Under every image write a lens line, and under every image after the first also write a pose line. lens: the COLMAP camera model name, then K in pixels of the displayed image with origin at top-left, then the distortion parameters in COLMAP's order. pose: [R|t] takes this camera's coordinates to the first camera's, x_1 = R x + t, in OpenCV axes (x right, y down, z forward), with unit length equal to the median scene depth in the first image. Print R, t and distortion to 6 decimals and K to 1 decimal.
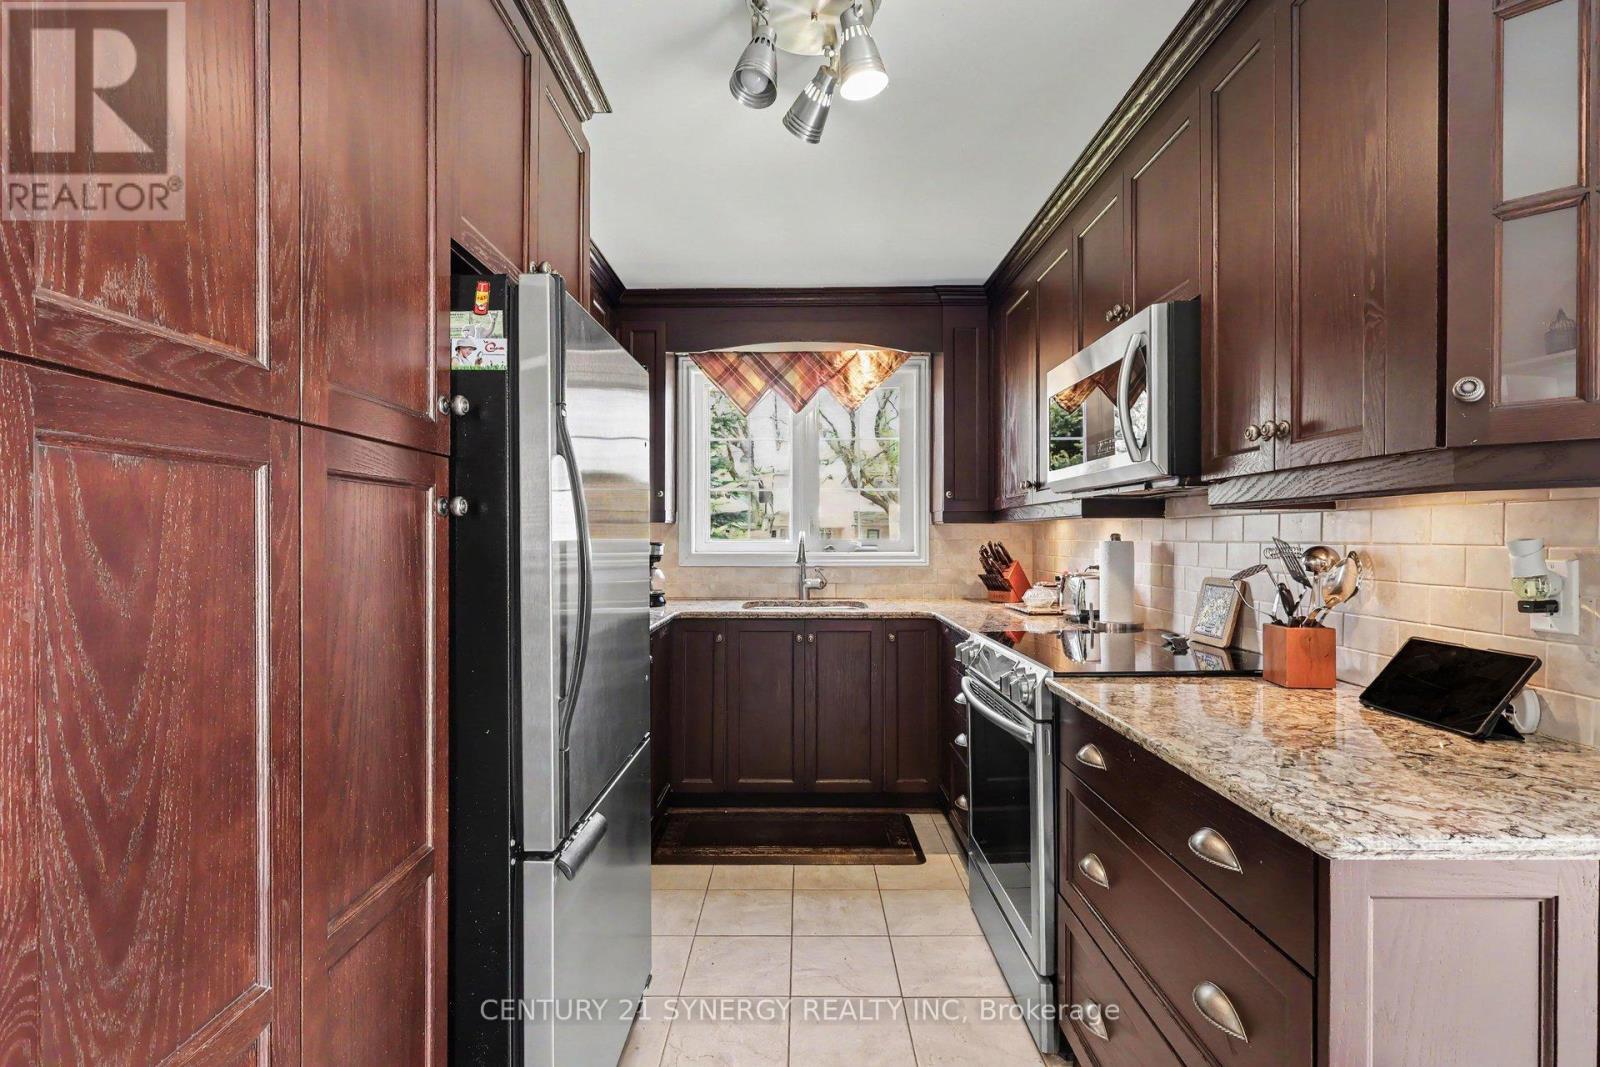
lens RADIAL K [[749.6, 0, 800.9], [0, 749.6, 538.8], [0, 0, 1]] dist [0.000067, -0.000708]
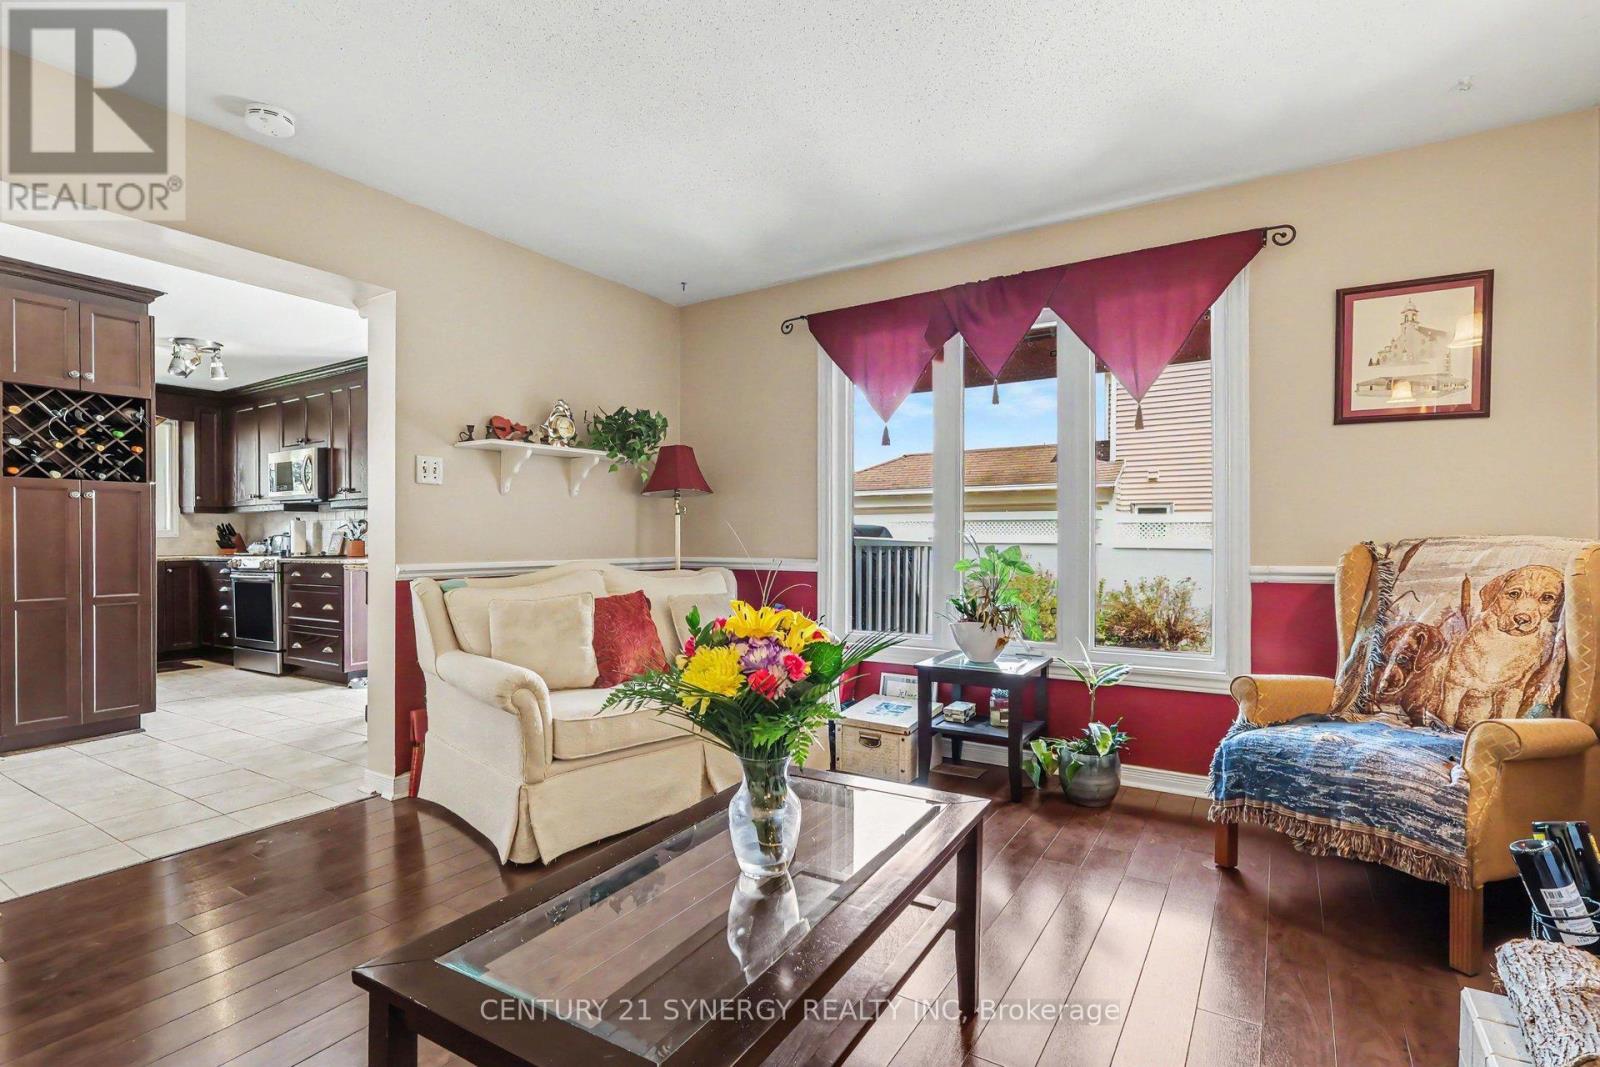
lens RADIAL K [[749.6, 0, 800.9], [0, 749.6, 538.8], [0, 0, 1]] dist [0.000067, -0.000708]
pose [[0.528551, -0.005558, 0.848883, -0.892763], [0.007998, 0.999967, 0.001567, 0.079298], [-0.848864, 0.005961, 0.528578, -1.913940]]
